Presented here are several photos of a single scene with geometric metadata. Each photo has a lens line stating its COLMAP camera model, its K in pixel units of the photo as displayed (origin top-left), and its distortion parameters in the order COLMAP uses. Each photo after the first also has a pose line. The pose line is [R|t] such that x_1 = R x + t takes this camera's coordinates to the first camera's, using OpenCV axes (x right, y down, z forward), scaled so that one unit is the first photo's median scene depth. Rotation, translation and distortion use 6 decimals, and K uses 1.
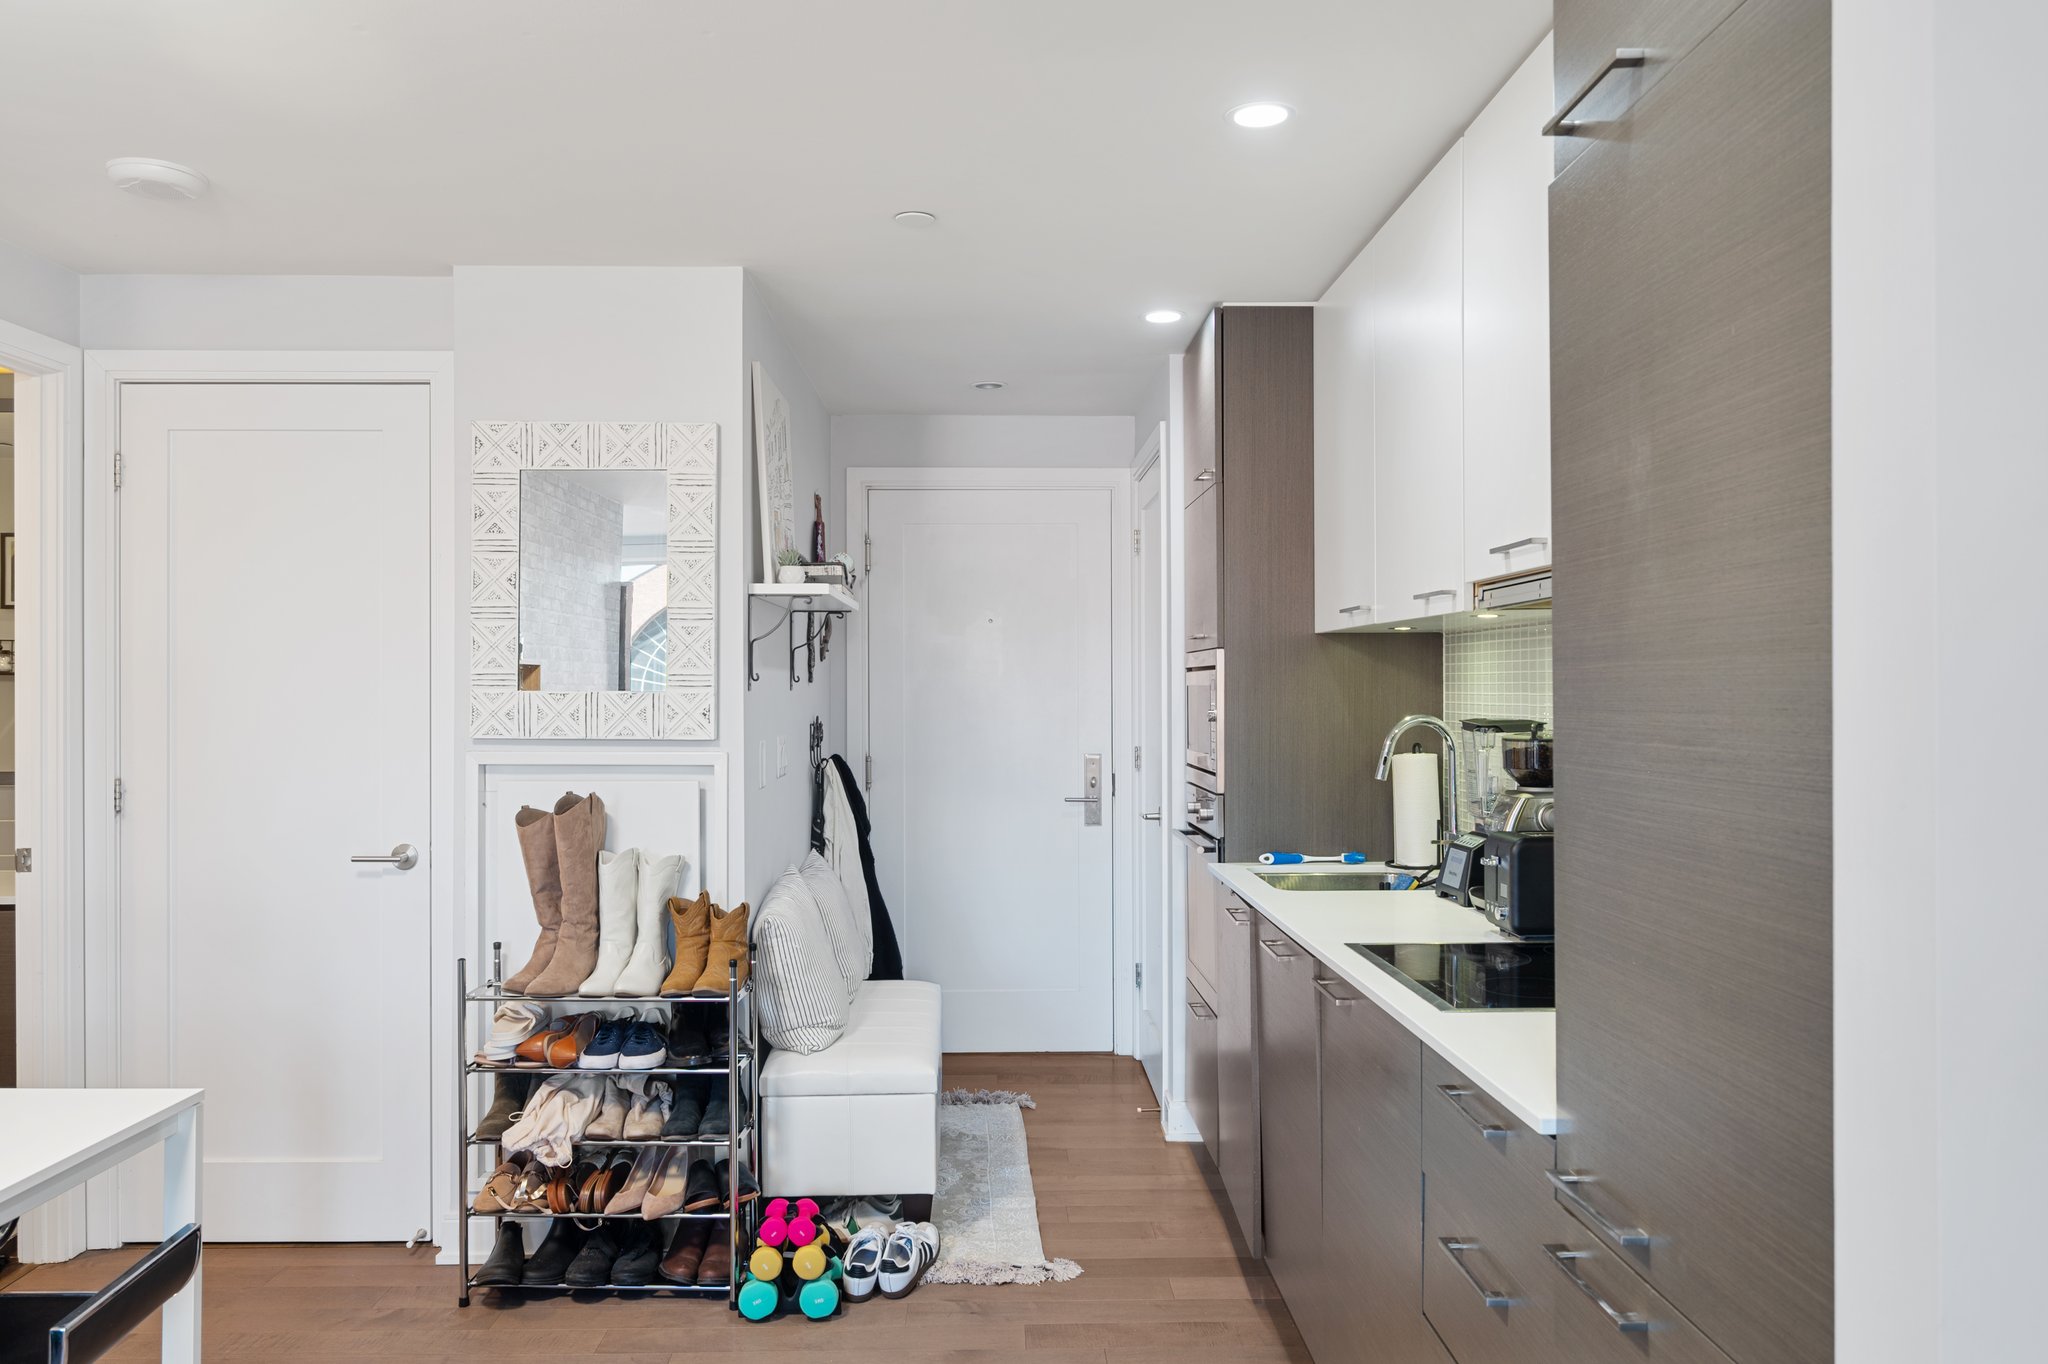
lens RADIAL K [[1479.8, 0, 1013.2], [0, 1479.8, 689.8], [0, 0, 1]] dist [-0.004662, 0.000459]
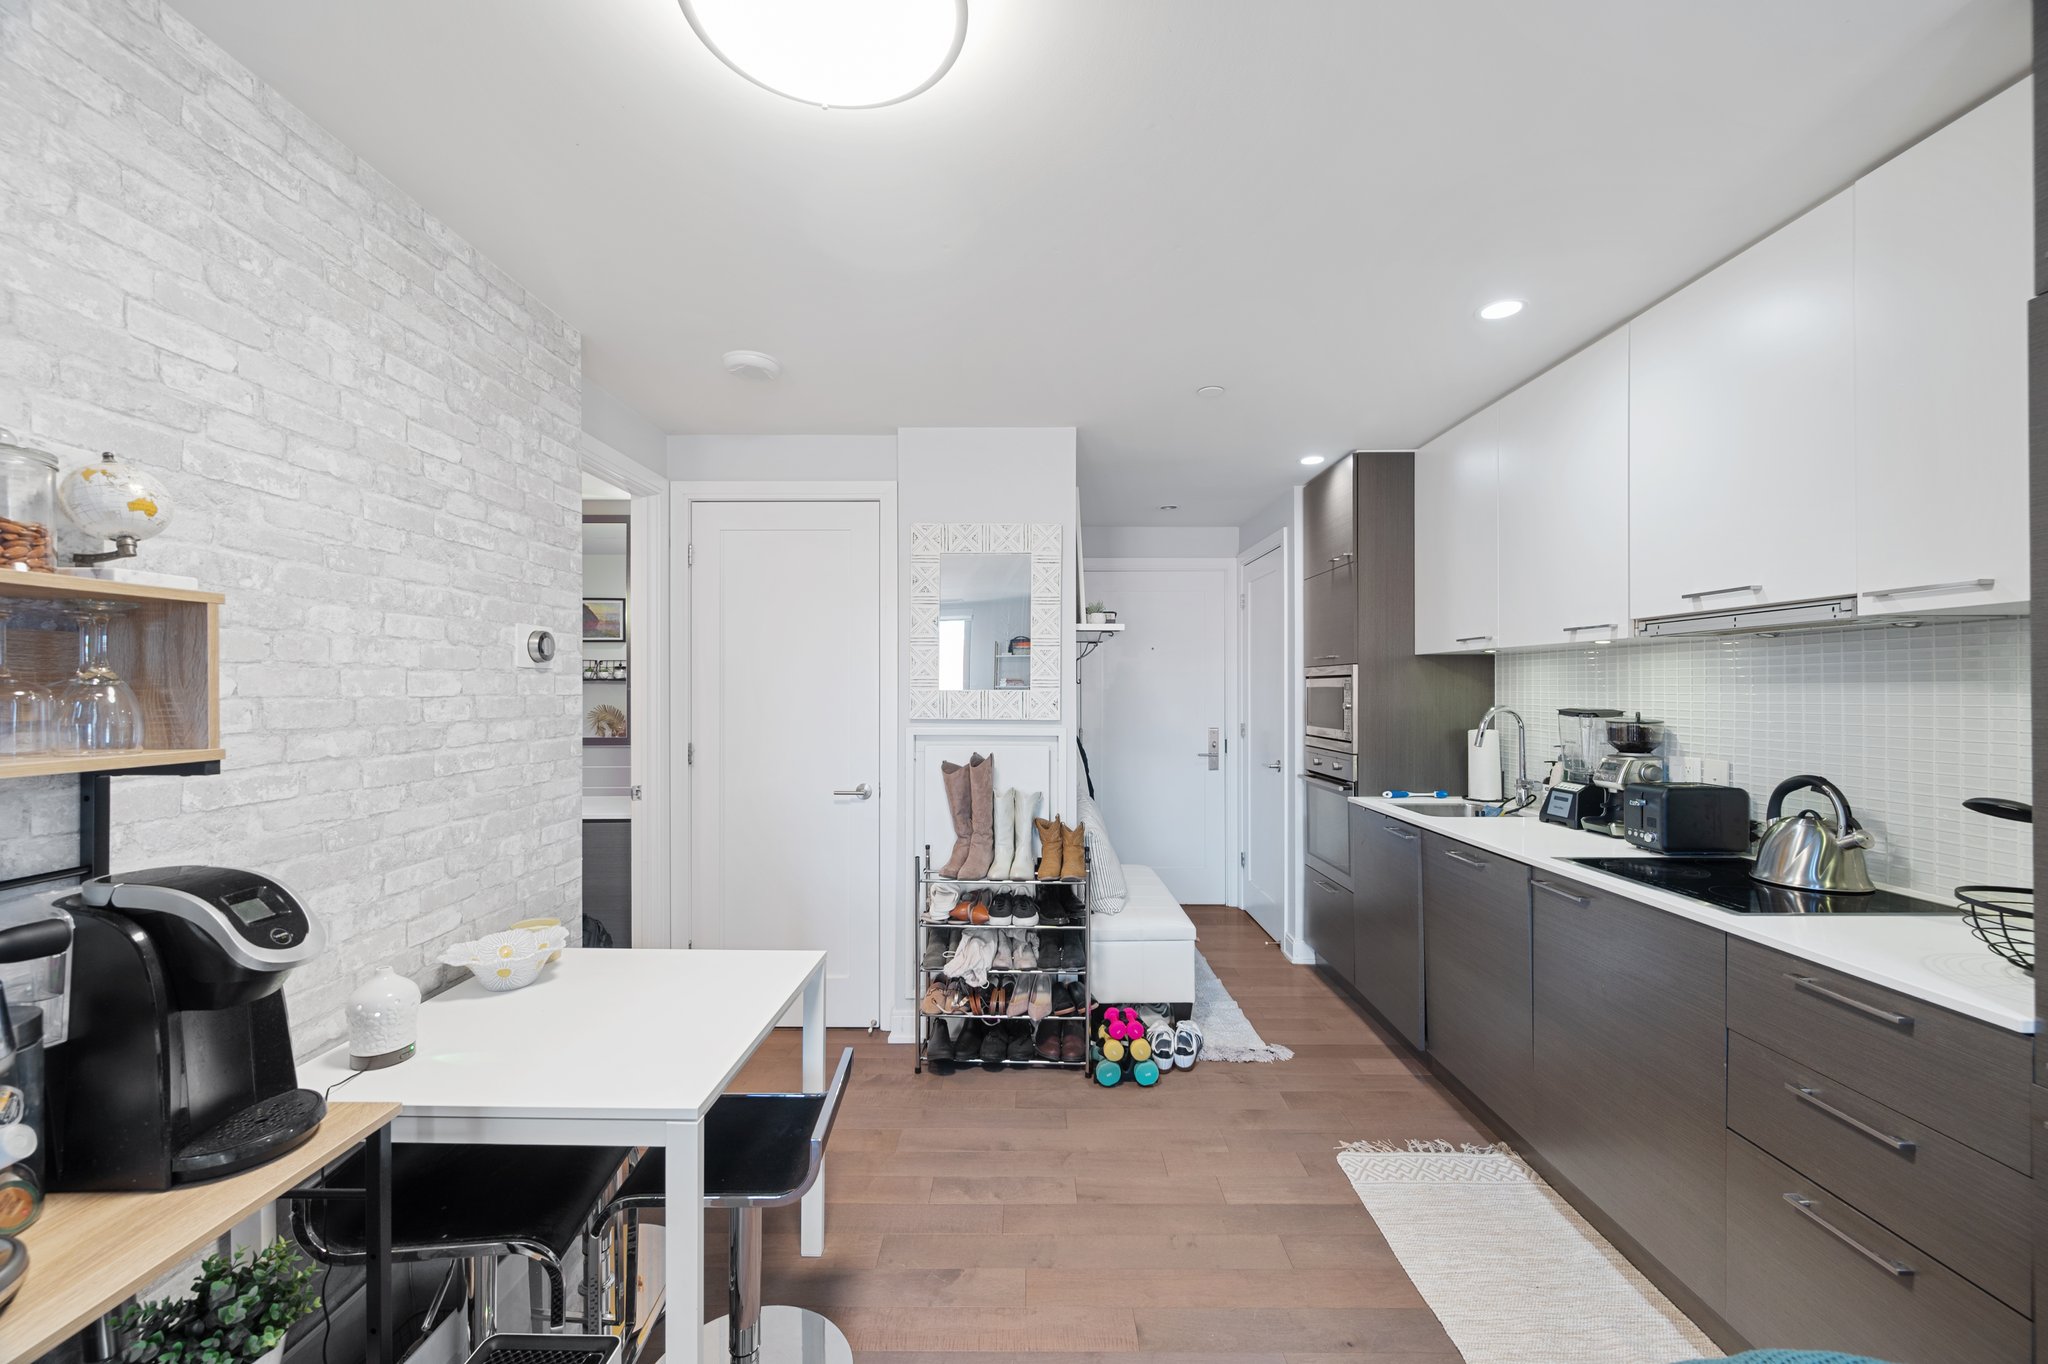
lens RADIAL K [[806.7, 0, 1019.5], [0, 806.7, 690.6], [0, 0, 1]] dist [-0.000208, 0.000119]
pose [[0.999628, 0.001364, -0.027238, -0.220514], [-0.001330, 0.999998, 0.001267, 0.000271], [0.027240, -0.001230, 0.999628, 0.117744]]
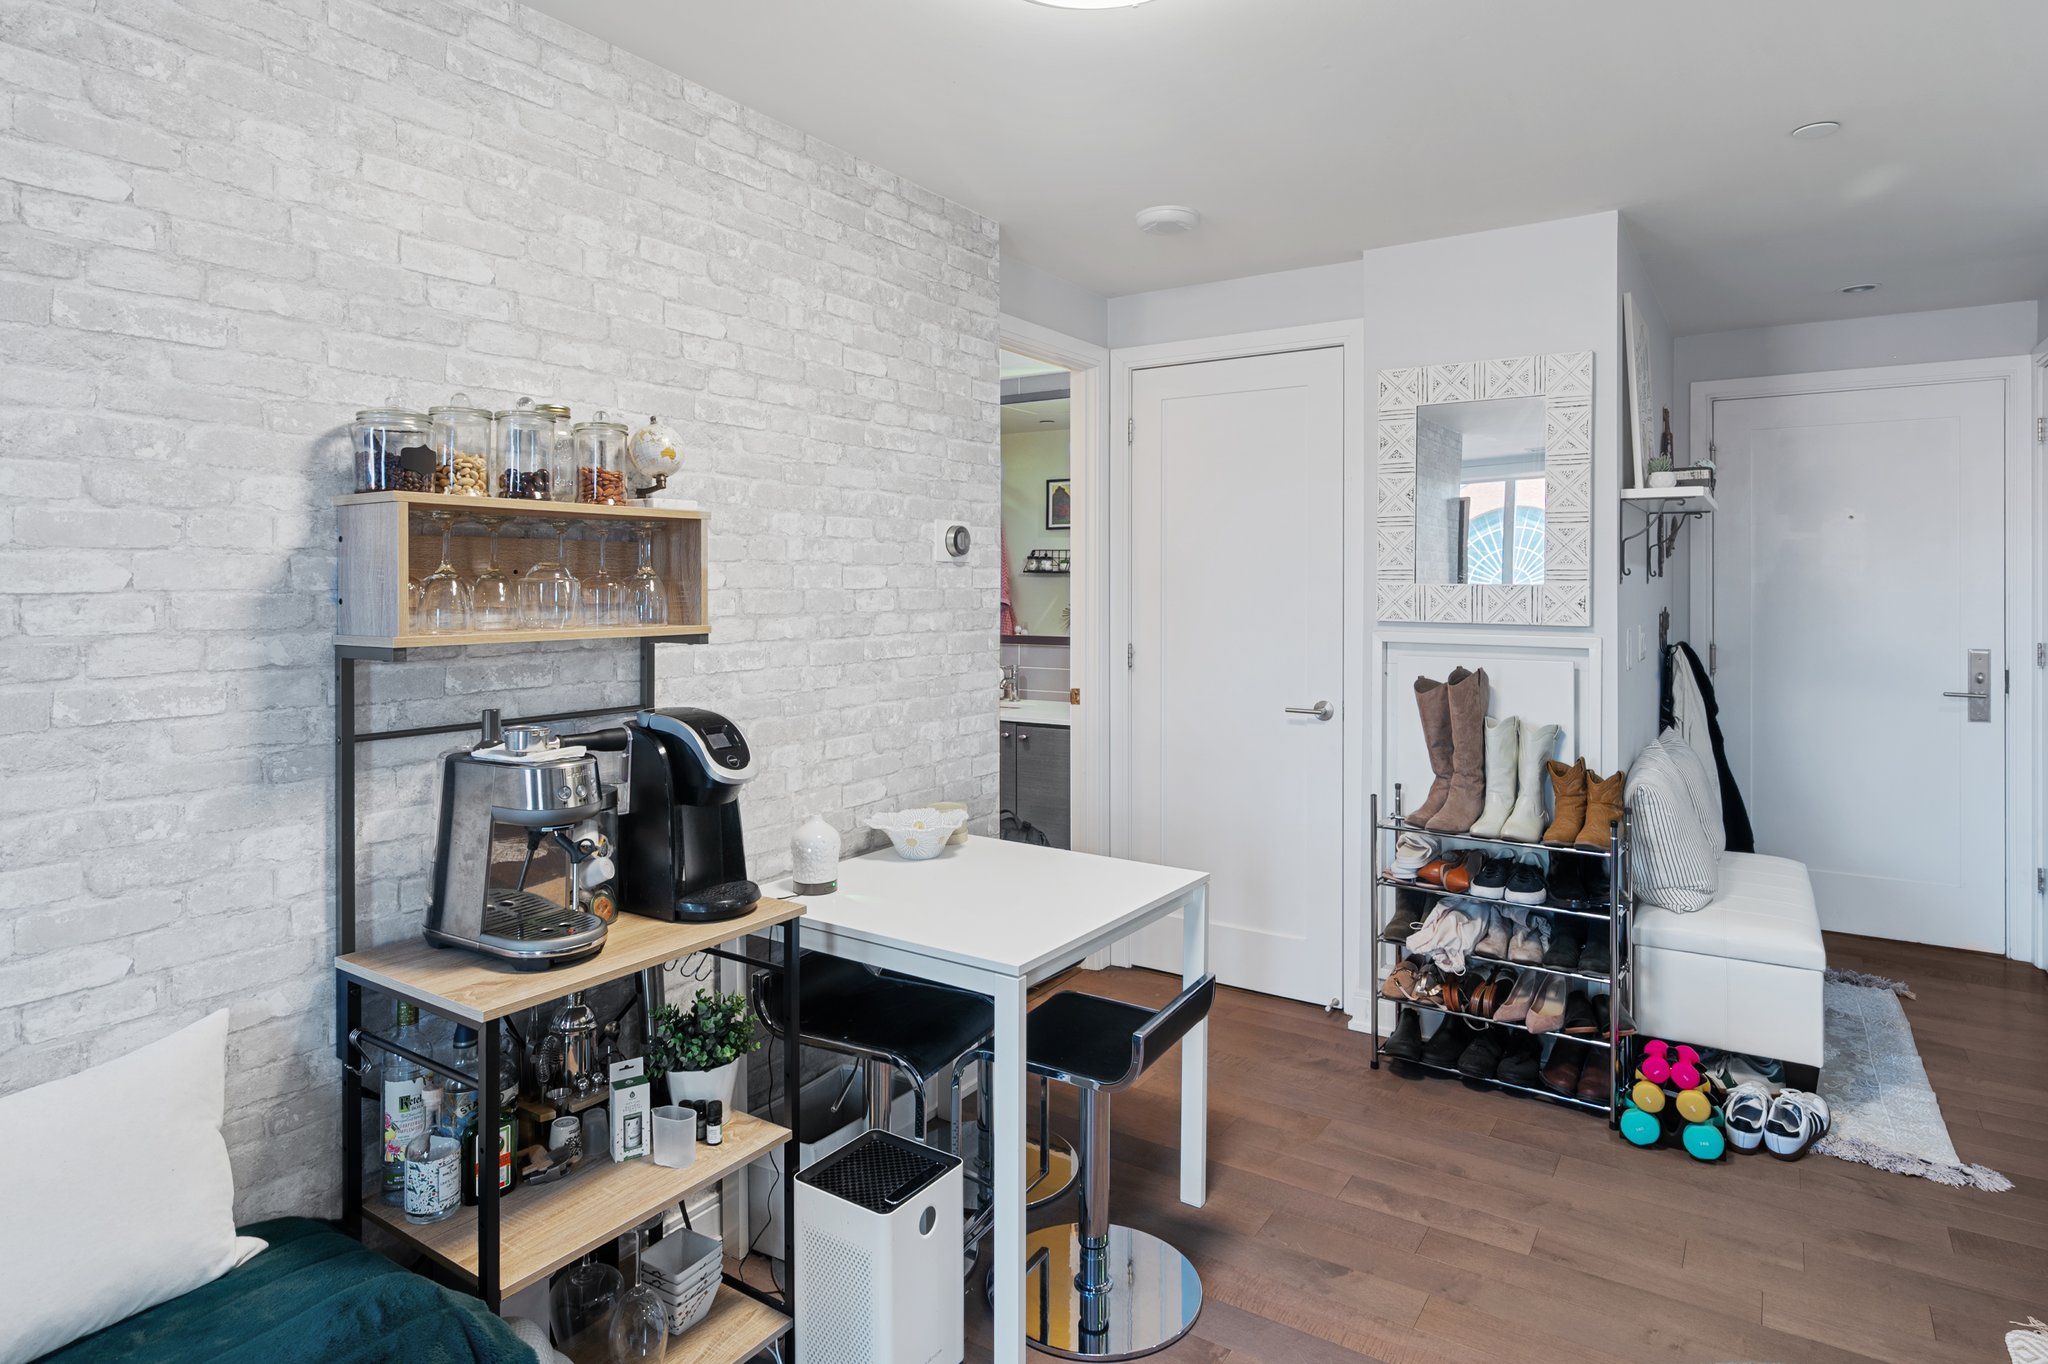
lens RADIAL K [[1139.6, 0, 1017.7], [0, 1139.6, 586.1], [0, 0, 1]] dist [-0.001605, 0.000777]
pose [[0.821750, 0.002291, -0.569844, -0.062342], [-0.001370, 0.999997, 0.002044, 0.001362], [0.569846, -0.000899, 0.821751, 0.020558]]
